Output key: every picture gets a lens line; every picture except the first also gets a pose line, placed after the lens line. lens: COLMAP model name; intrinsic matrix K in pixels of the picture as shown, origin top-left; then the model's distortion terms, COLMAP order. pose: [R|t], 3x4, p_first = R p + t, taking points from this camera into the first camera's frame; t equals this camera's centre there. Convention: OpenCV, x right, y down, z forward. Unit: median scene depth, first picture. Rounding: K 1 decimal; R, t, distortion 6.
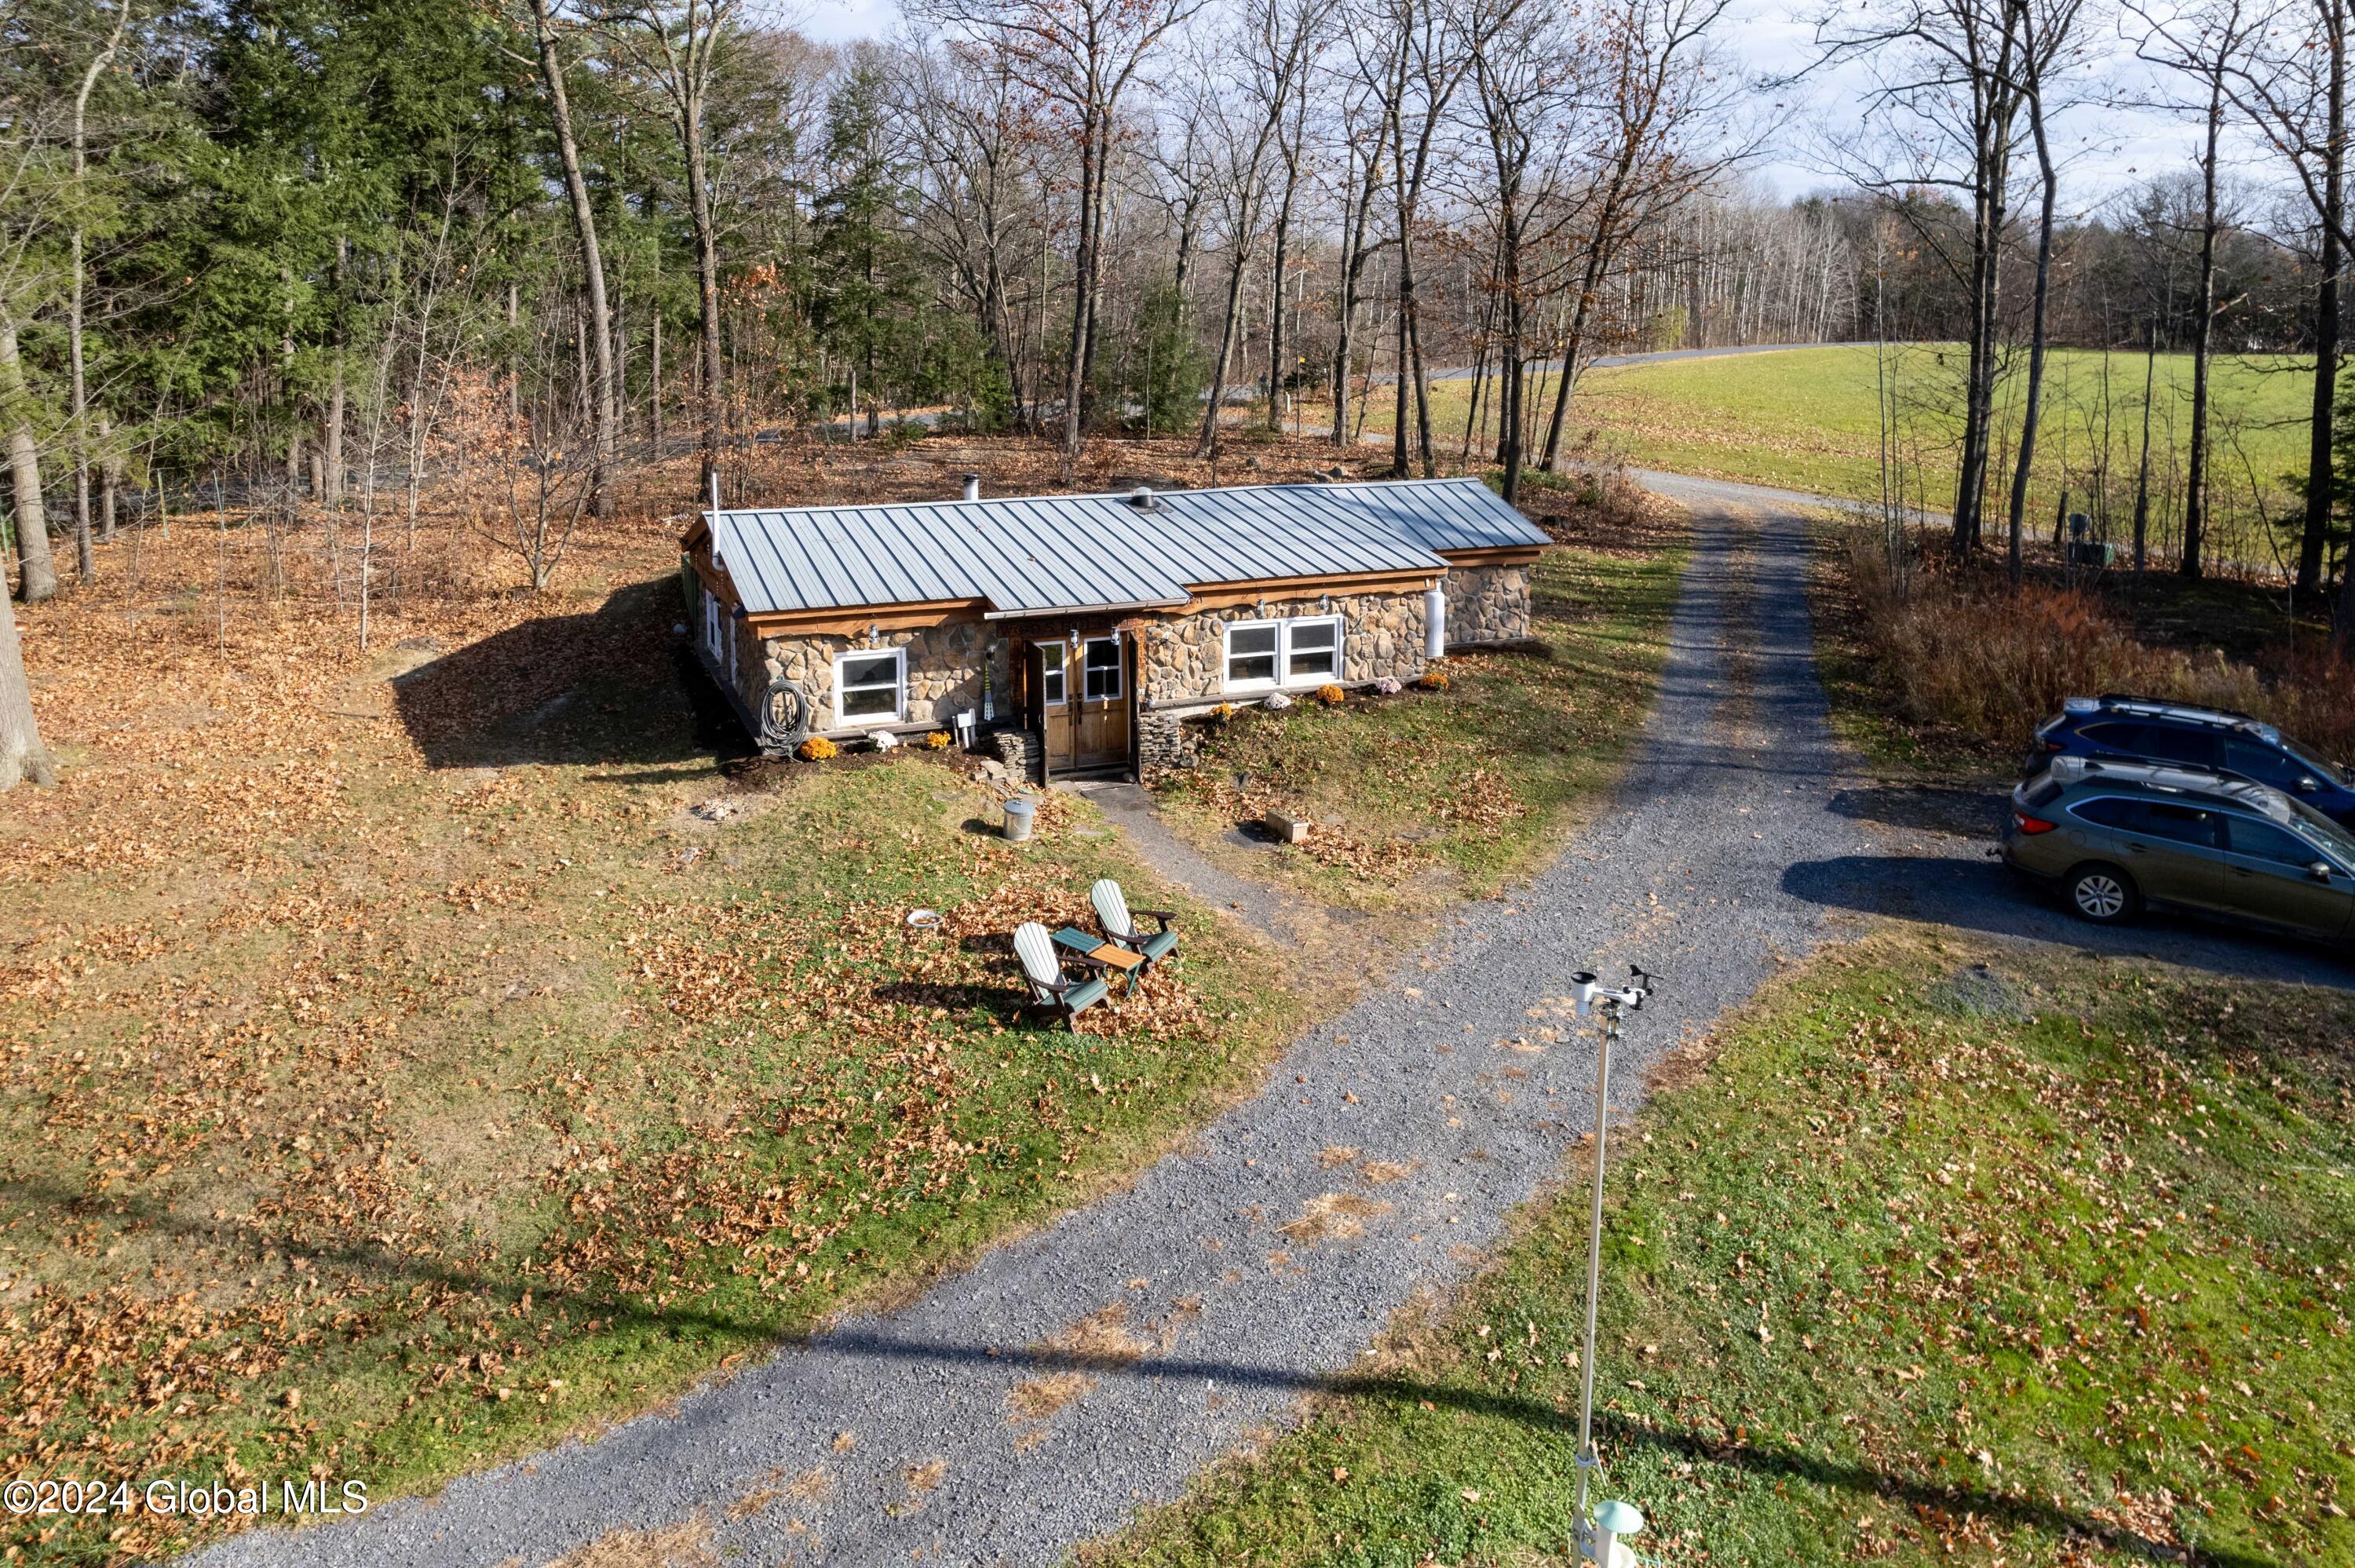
lens RADIAL K [[1532.6, 0, 1068.9], [0, 1532.6, 547.8], [0, 0, 1]] dist [-0.032176, 0.019738]
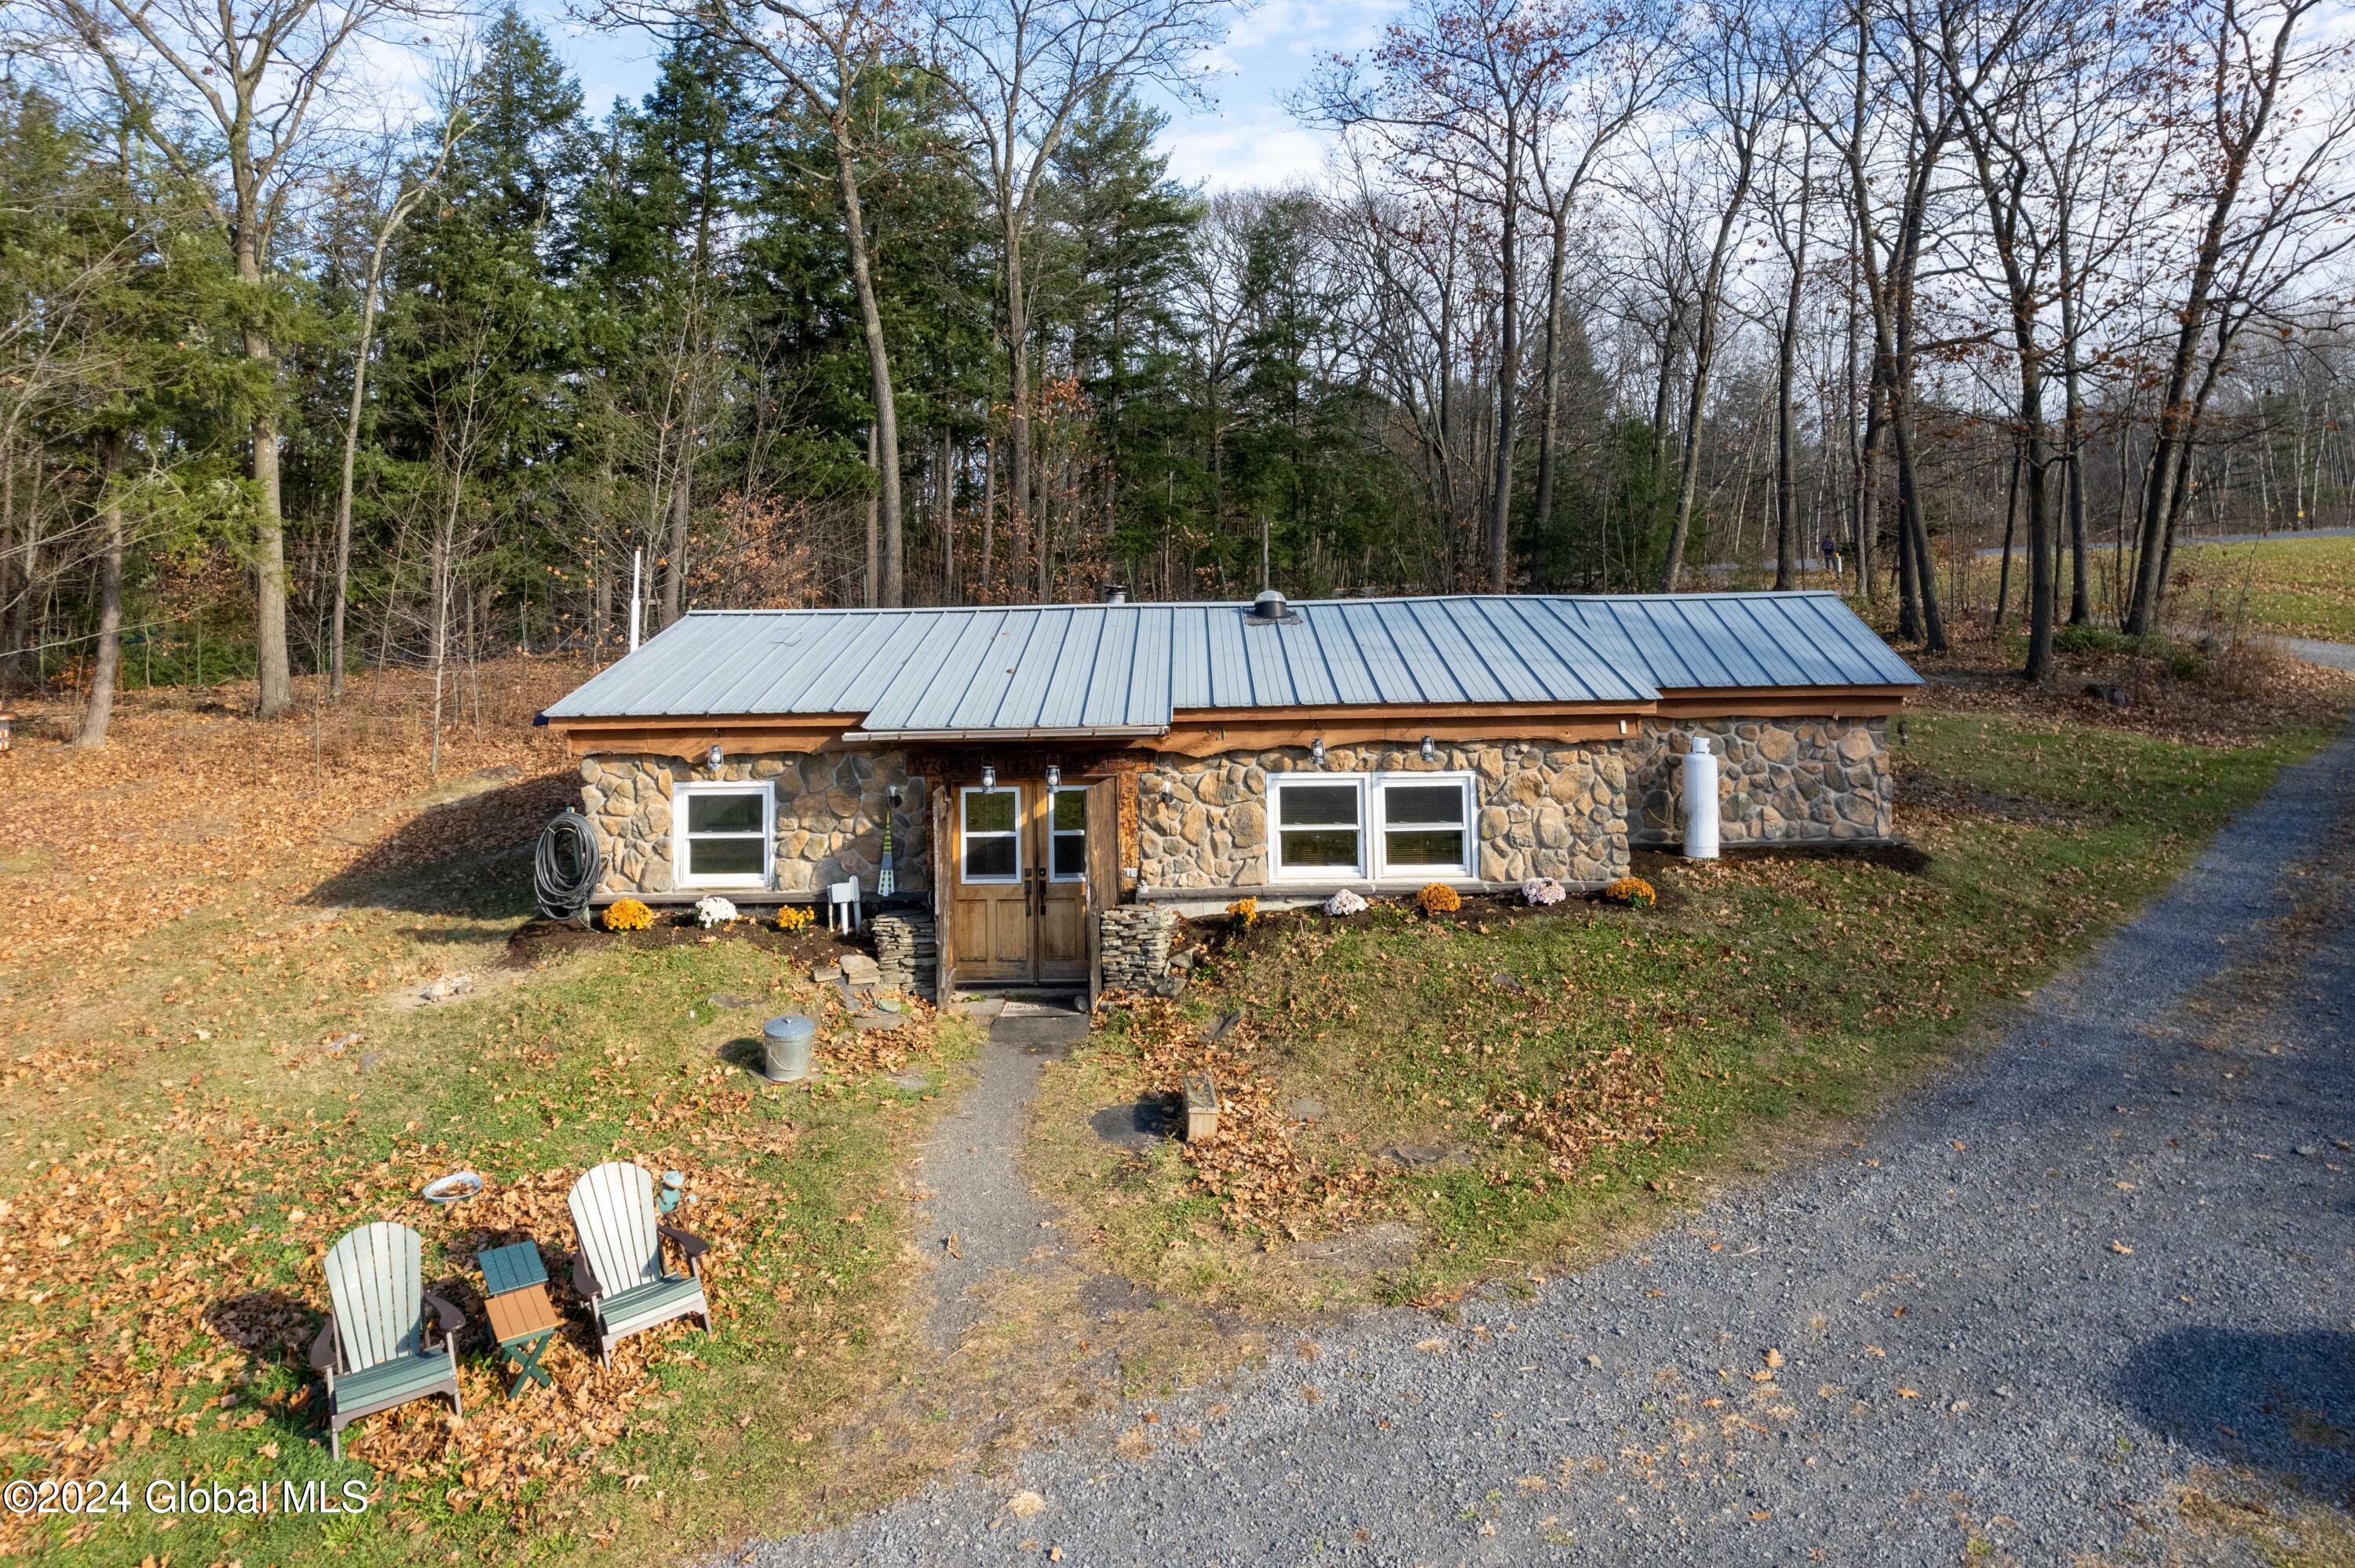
lens RADIAL K [[1532.6, 0, 1148.9], [0, 1532.6, 441.9], [0, 0, 1]] dist [-0.032176, 0.019738]
pose [[0.928609, -0.036859, -0.369226, 0.305318], [-0.037781, 0.980491, -0.192900, 0.038136], [0.369132, 0.193079, 0.909099, 0.360118]]
